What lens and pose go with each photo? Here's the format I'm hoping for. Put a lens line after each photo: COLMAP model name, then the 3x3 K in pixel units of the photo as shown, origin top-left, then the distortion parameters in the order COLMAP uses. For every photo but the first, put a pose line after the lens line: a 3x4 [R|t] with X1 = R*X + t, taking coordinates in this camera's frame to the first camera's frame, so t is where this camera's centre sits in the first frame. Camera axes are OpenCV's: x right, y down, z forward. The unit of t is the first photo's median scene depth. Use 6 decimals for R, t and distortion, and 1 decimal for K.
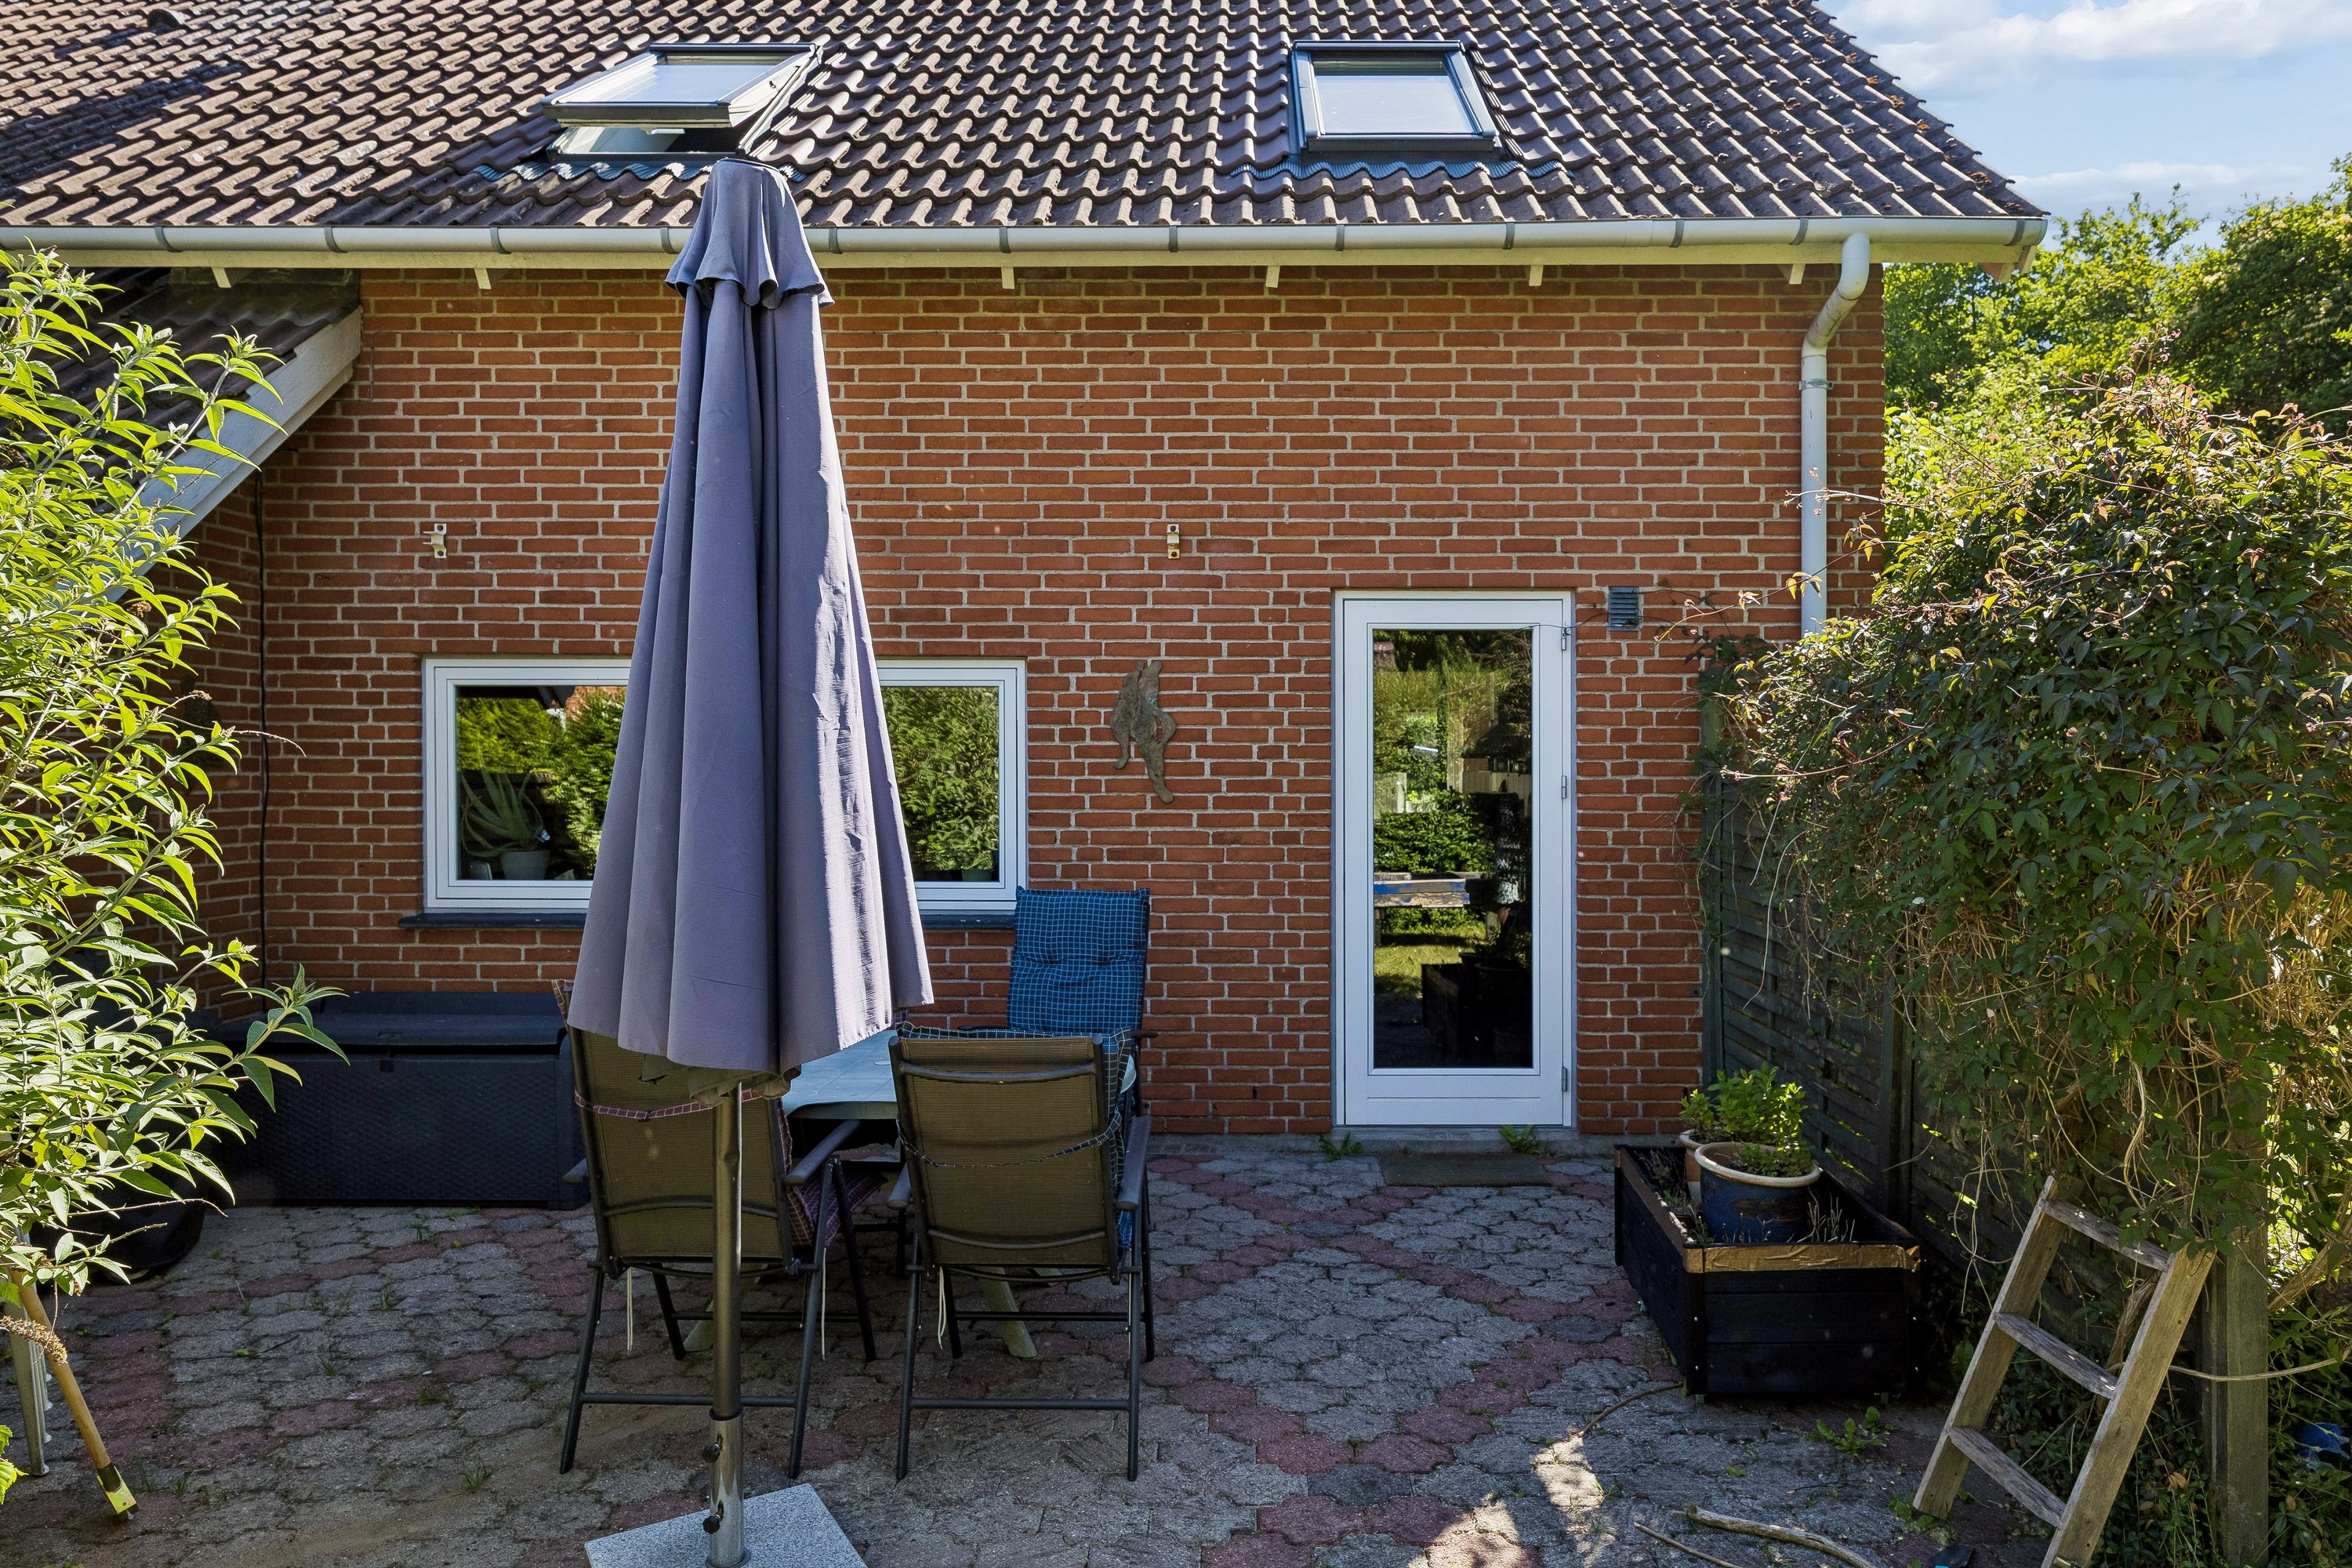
lens RADIAL K [[1532.6, 0, 1178.4], [0, 1532.6, 750.5], [0, 0, 1]] dist [-0.001491, -0.003880]
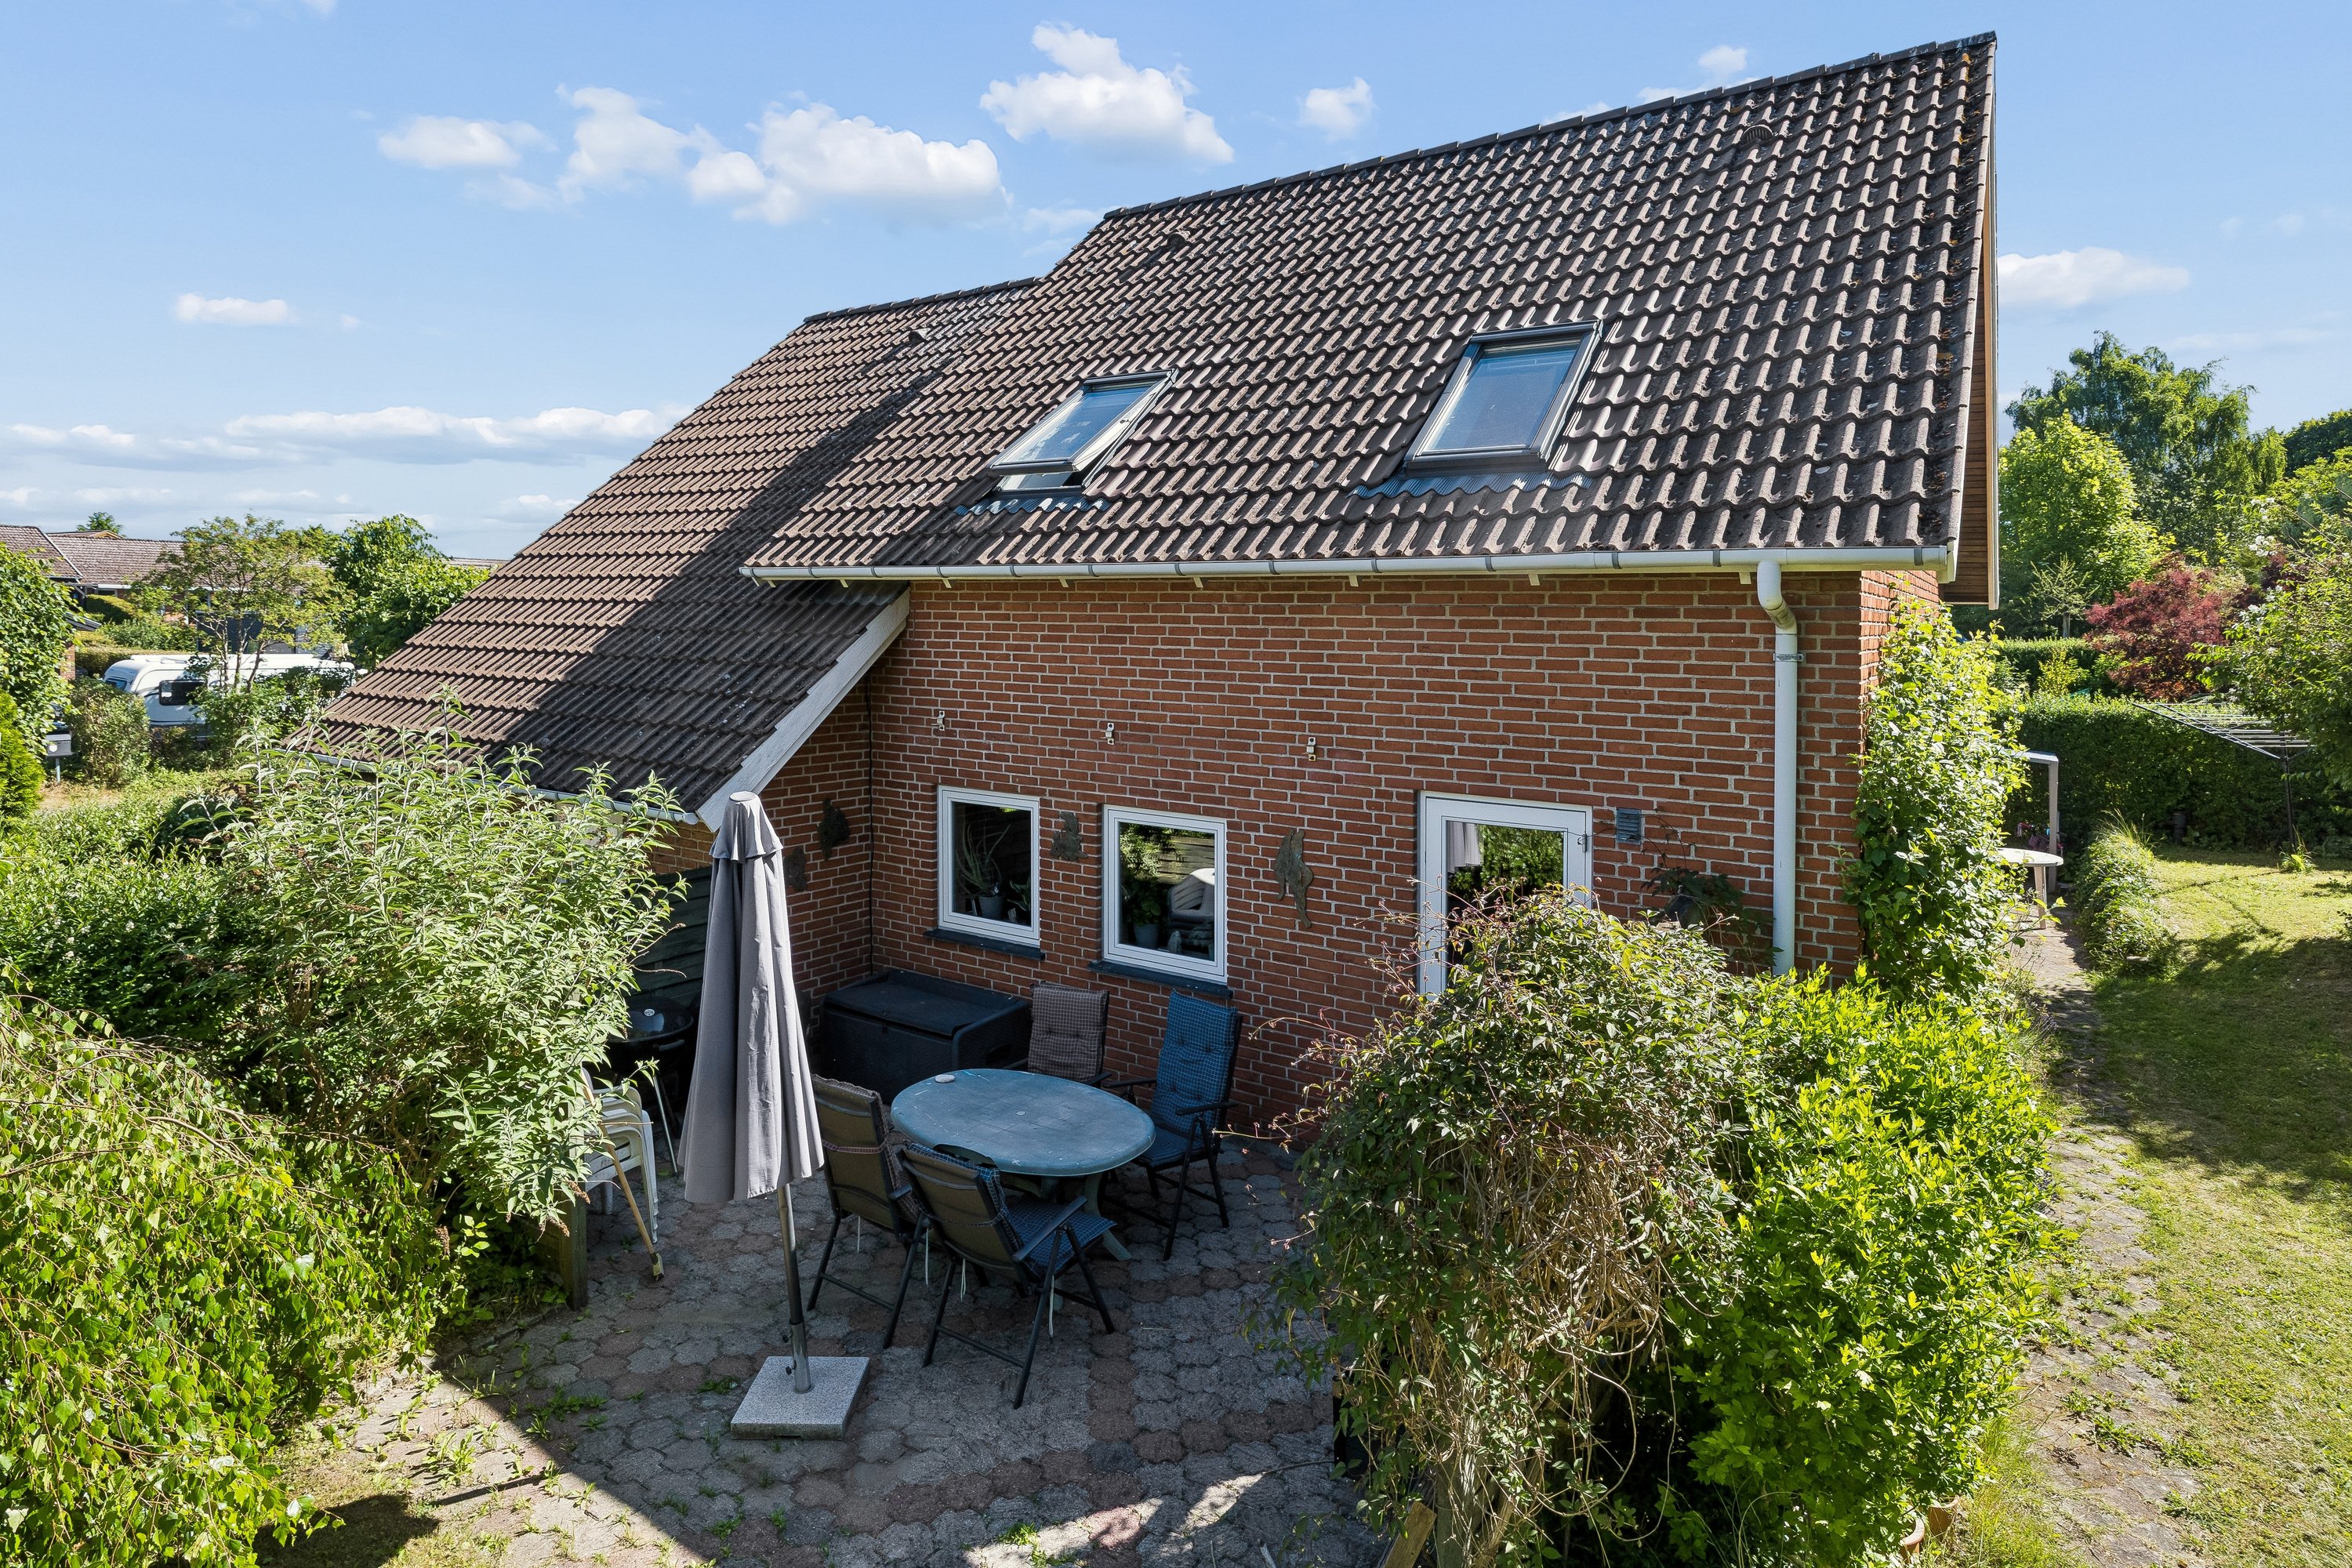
lens RADIAL K [[1304.7, 0, 1175.6], [0, 1304.7, 585.4], [0, 0, 1]] dist [-0.006502, 0.001556]
pose [[0.833188, -0.000887, -0.552990, 0.574186], [0.006509, 0.999945, 0.008203, -0.302612], [0.552952, -0.010434, 0.833148, -0.105452]]
